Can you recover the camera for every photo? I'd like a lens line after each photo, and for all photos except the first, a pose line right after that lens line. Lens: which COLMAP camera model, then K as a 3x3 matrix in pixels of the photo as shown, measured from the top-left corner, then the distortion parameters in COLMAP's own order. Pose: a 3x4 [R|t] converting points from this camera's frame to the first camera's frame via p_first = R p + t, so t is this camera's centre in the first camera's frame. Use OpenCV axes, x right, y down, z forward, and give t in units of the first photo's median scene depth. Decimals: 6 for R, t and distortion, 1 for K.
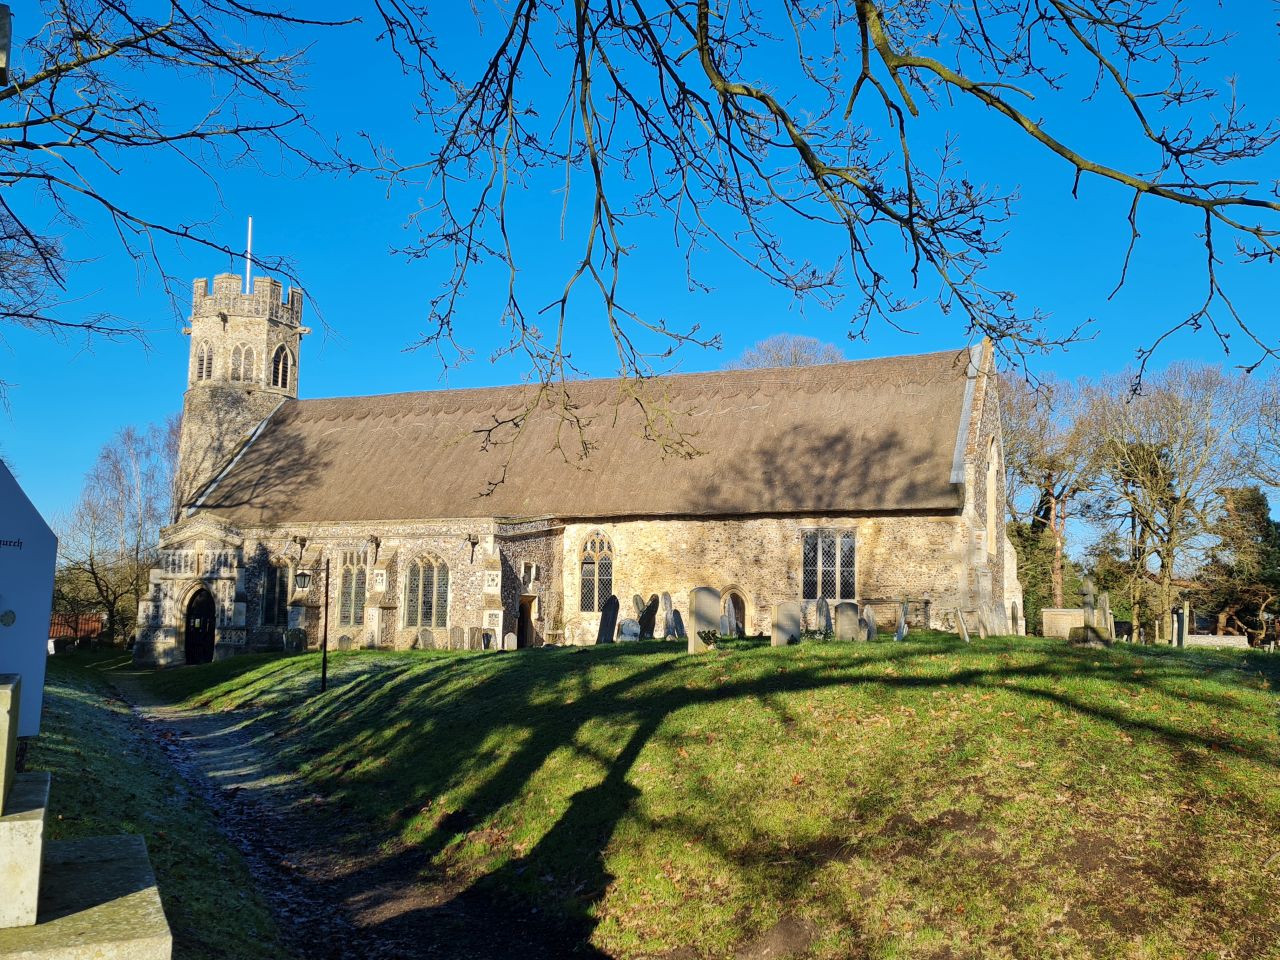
lens RADIAL K [[1039.0, 0, 638.9], [0, 1039.0, 472.9], [0, 0, 1]] dist [0.047859, -0.017327]
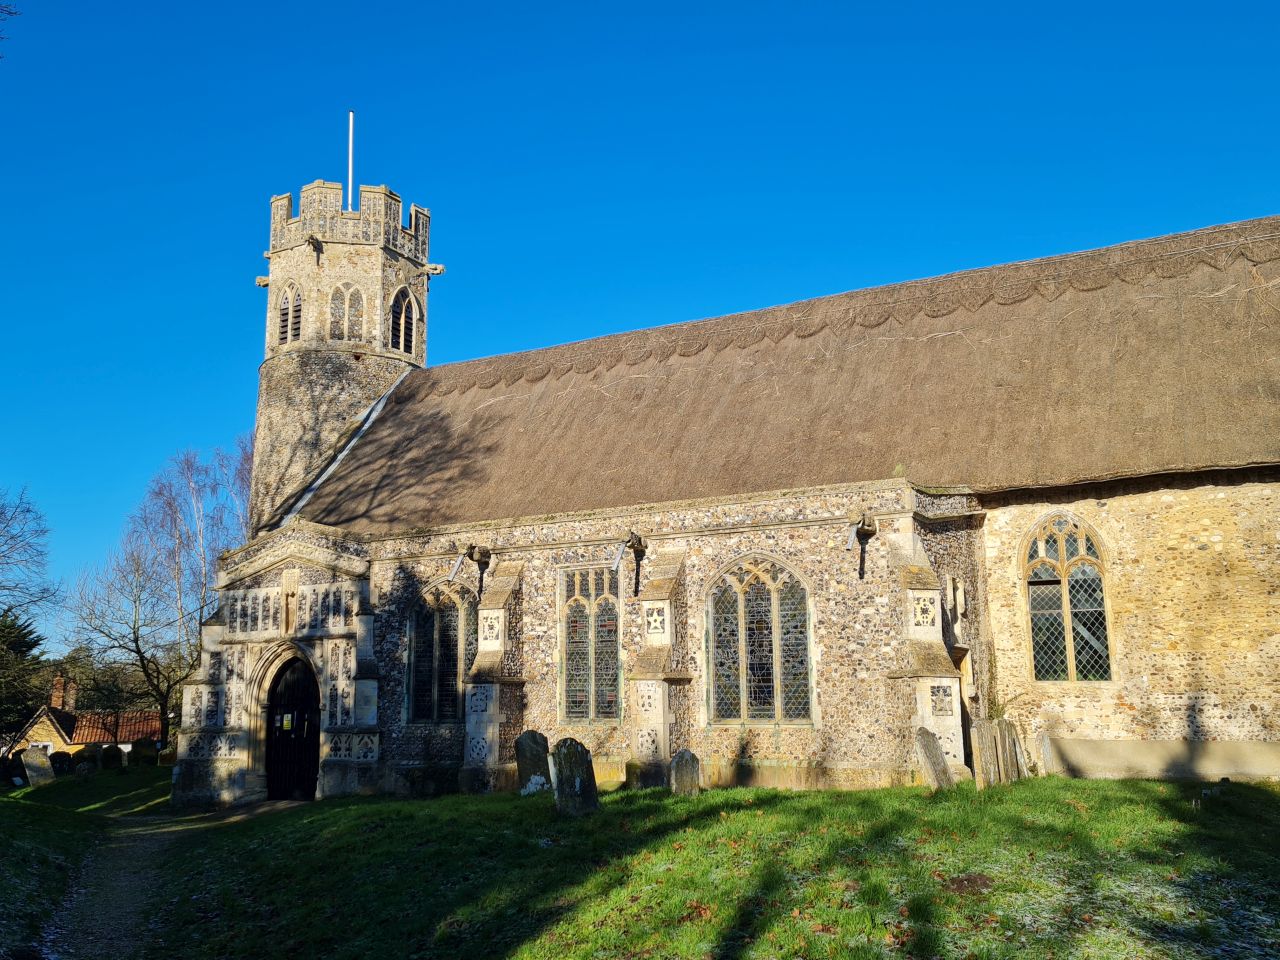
lens RADIAL K [[1039.0, 0, 640.0], [0, 1039.0, 485.3], [0, 0, 1]] dist [0.047859, -0.017327]
pose [[0.997251, -0.041172, -0.061602, -0.199115], [0.037035, 0.997075, -0.066857, 0.063475], [0.064175, 0.064392, 0.995859, 0.459886]]
